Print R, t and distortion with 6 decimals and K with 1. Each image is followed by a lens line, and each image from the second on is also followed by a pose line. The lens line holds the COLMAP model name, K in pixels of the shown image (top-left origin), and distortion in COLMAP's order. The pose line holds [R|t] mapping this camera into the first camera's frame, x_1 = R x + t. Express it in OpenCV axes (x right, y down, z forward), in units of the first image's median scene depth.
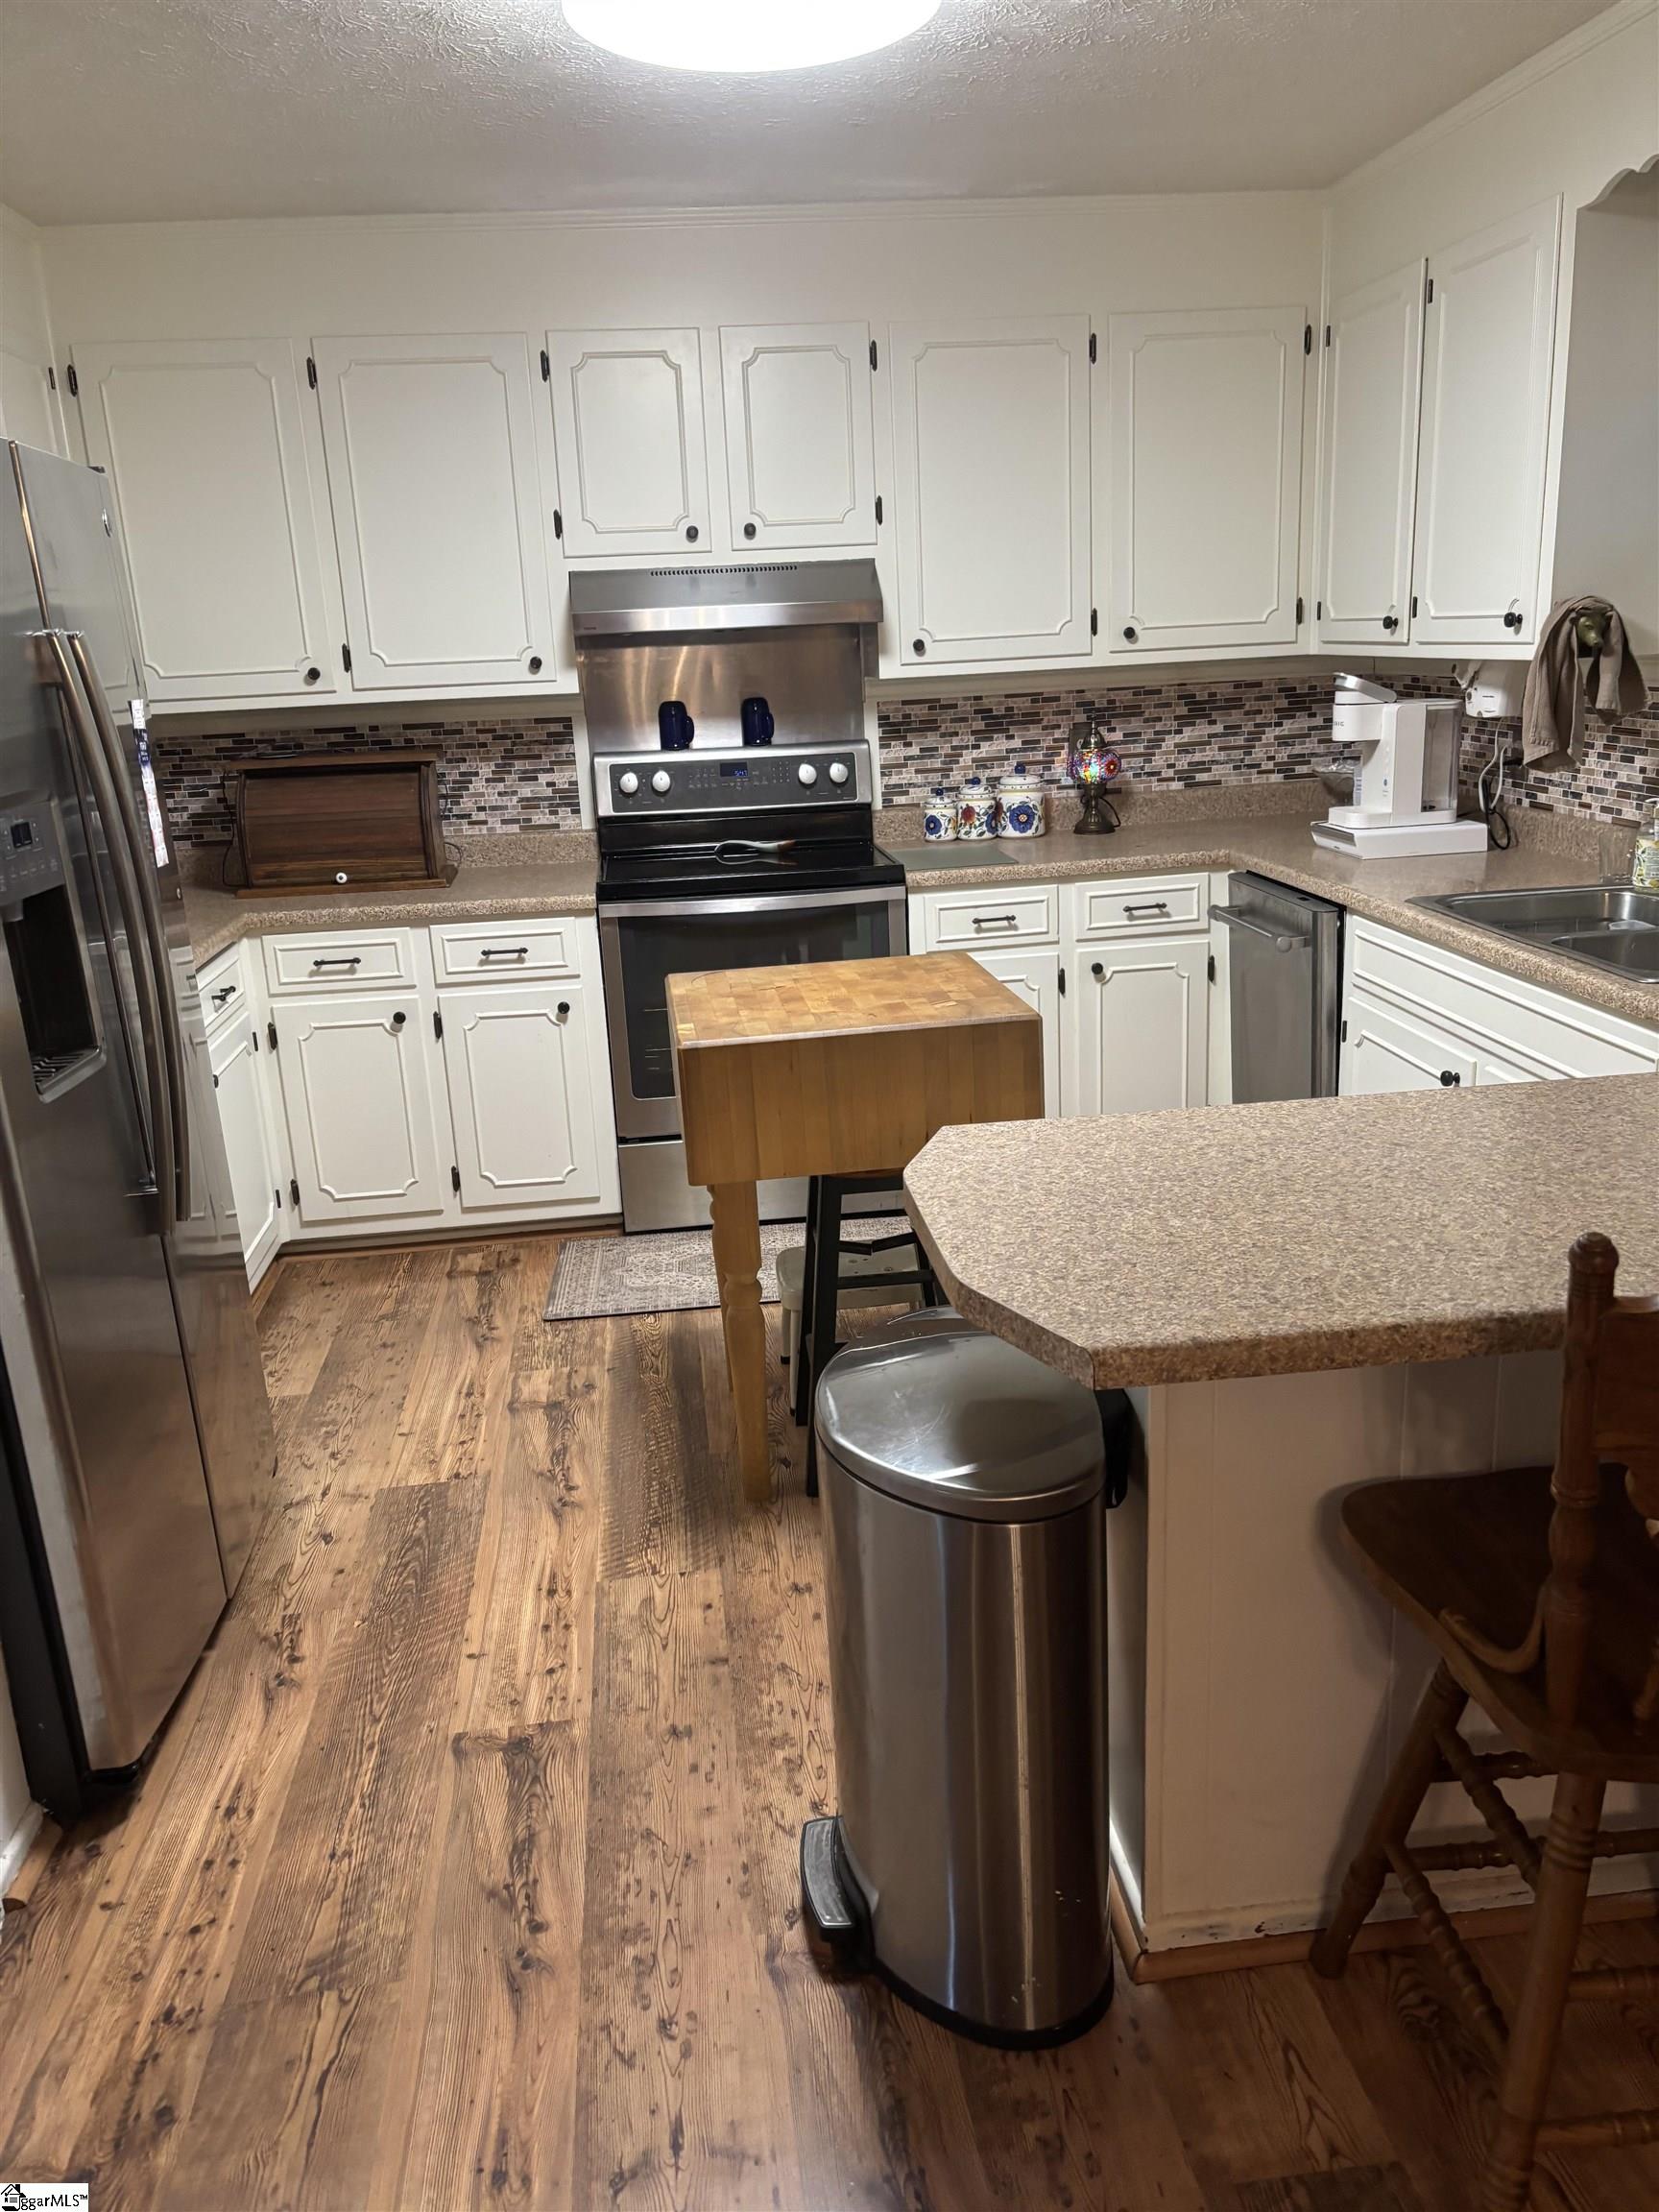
lens RADIAL K [[1794.6, 0, 830.1], [0, 1794.6, 1202.3], [0, 0, 1]] dist [0.110176, -0.145076]
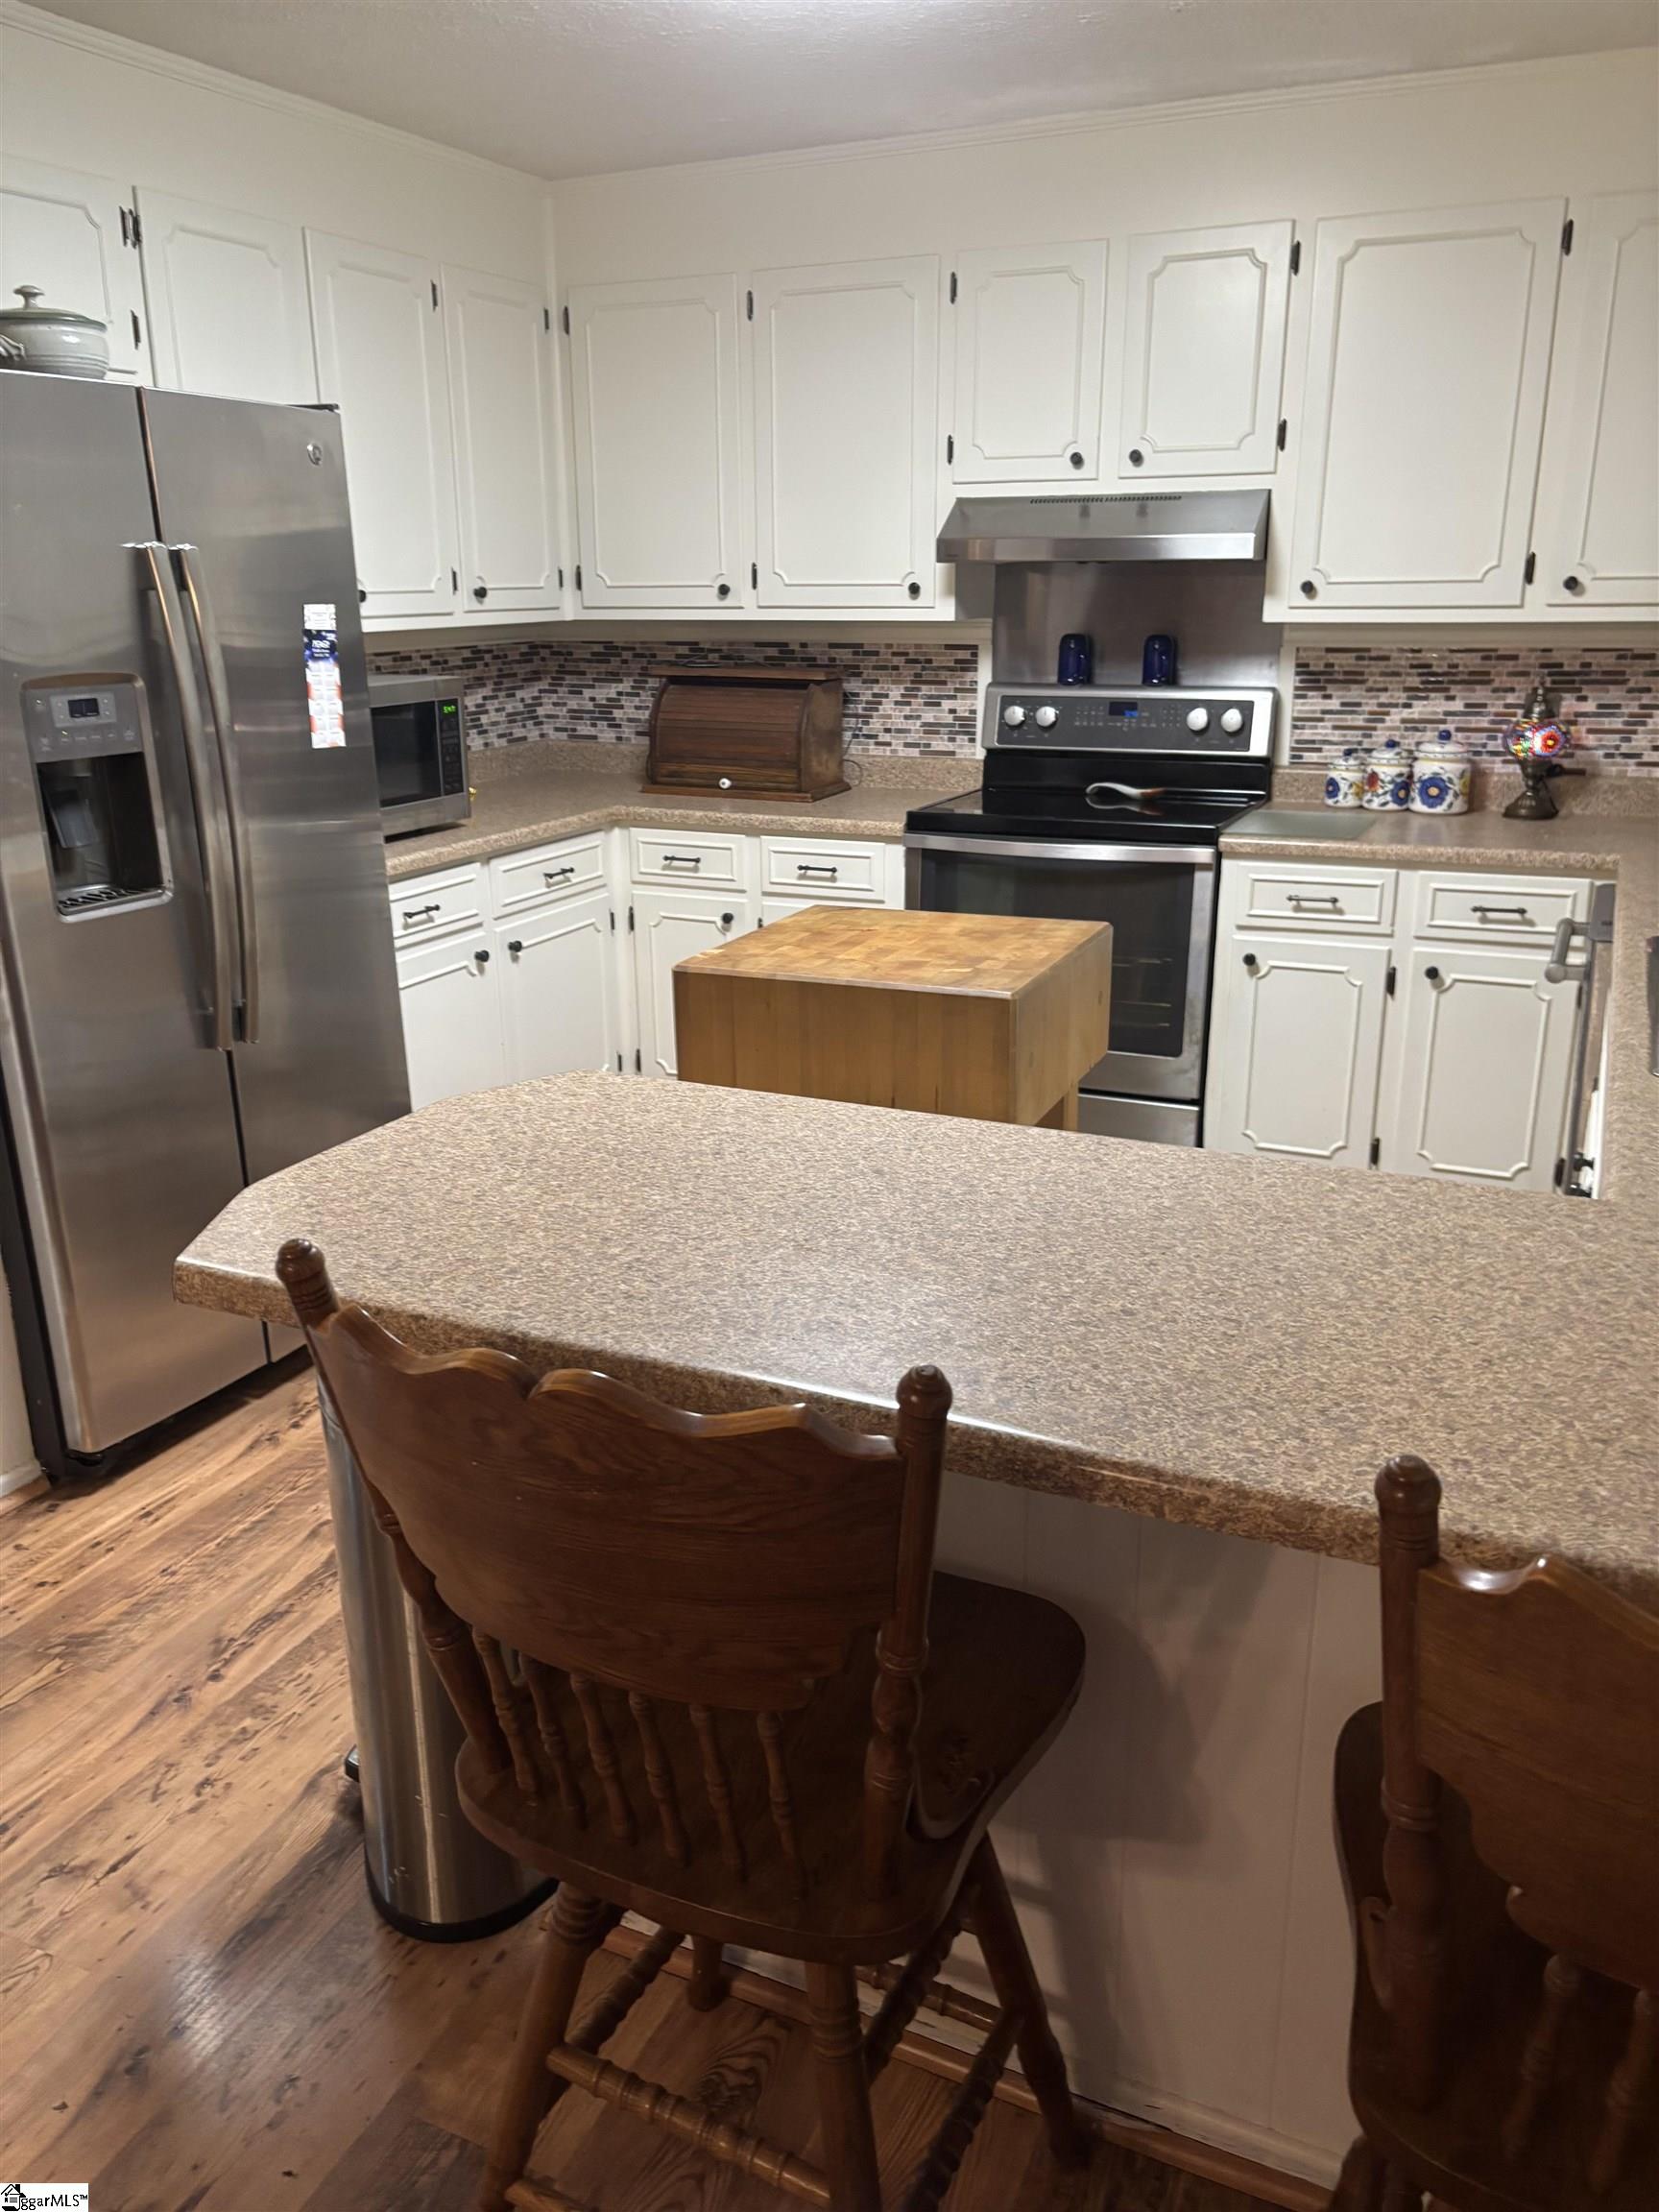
lens RADIAL K [[1745.0, 0, 664.5], [0, 1745.0, 1208.0], [0, 0, 1]] dist [0.080815, -0.110275]
pose [[0.834327, 0.225577, -0.503004, 0.271538], [-0.198368, 0.974176, 0.107848, -0.035590], [0.514343, 0.009799, 0.857529, 0.080373]]
